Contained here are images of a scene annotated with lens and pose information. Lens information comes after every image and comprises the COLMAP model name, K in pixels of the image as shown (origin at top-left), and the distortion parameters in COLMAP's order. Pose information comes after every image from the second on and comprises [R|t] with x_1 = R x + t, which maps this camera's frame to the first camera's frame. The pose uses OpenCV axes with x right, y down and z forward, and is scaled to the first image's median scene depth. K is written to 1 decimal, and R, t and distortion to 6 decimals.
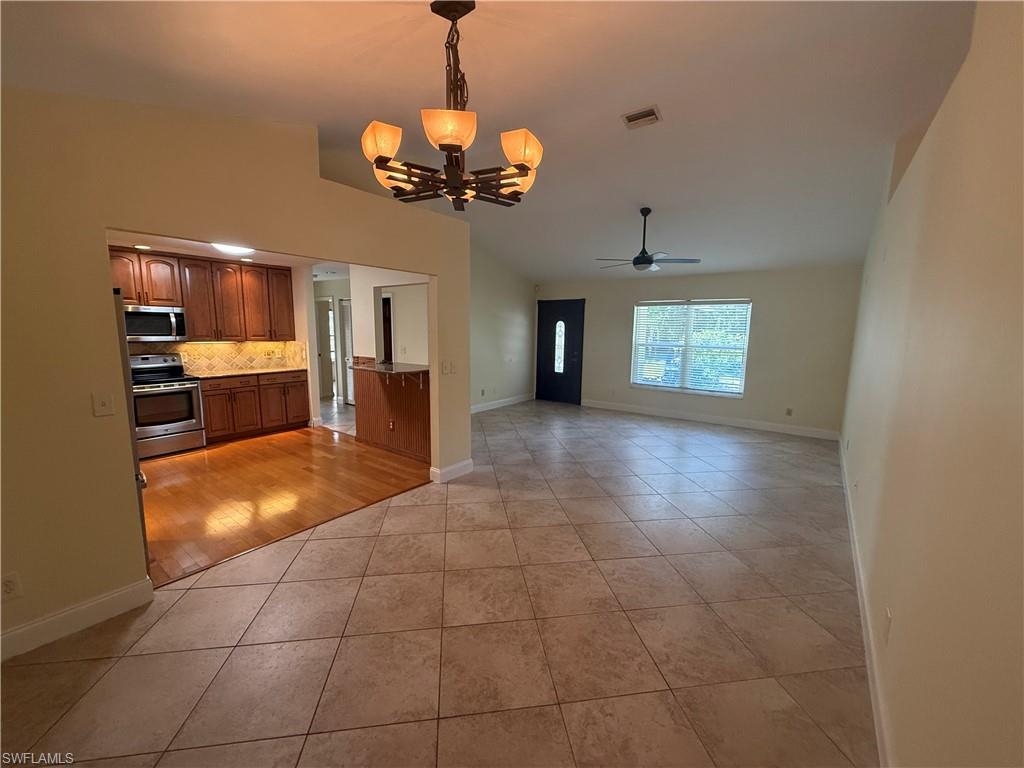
lens RADIAL K [[416.7, 0, 512.0], [0, 416.7, 384.0], [0, 0, 1]] dist [0.001162, 0.000090]
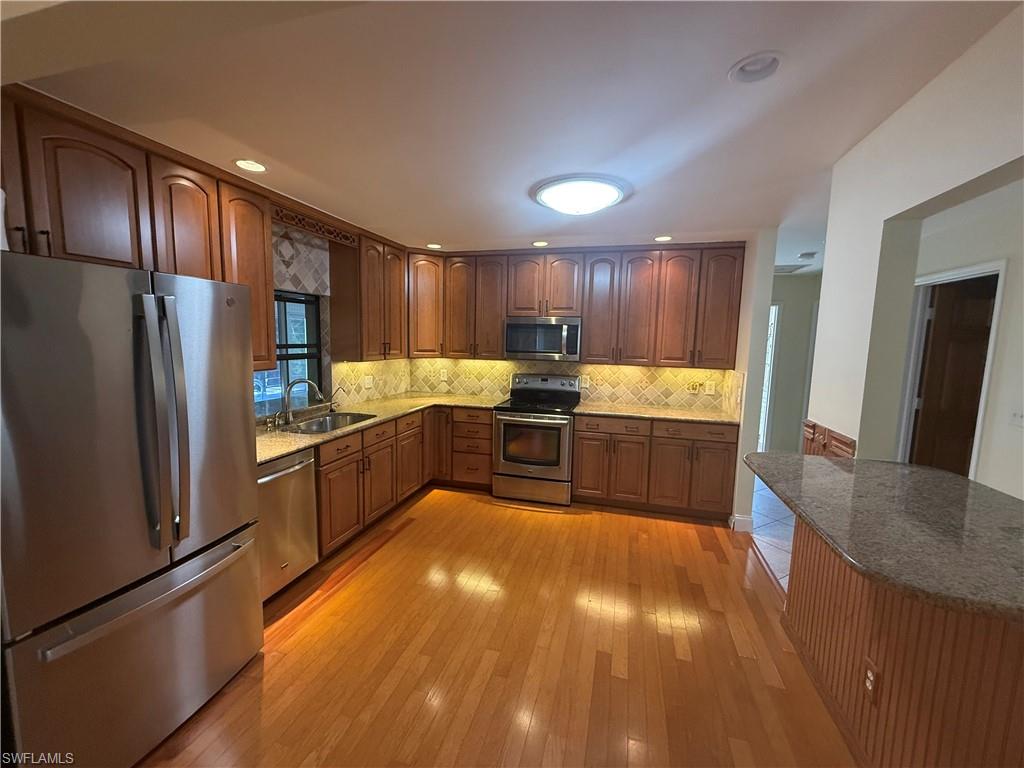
lens RADIAL K [[409.7, 0, 507.4], [0, 409.7, 380.9], [0, 0, 1]] dist [0.002427, 0.000049]
pose [[0.351932, 0.097913, -0.930890, -0.110029], [-0.143334, 0.988422, 0.049775, -0.076475], [0.924986, 0.115911, 0.361891, 0.540547]]
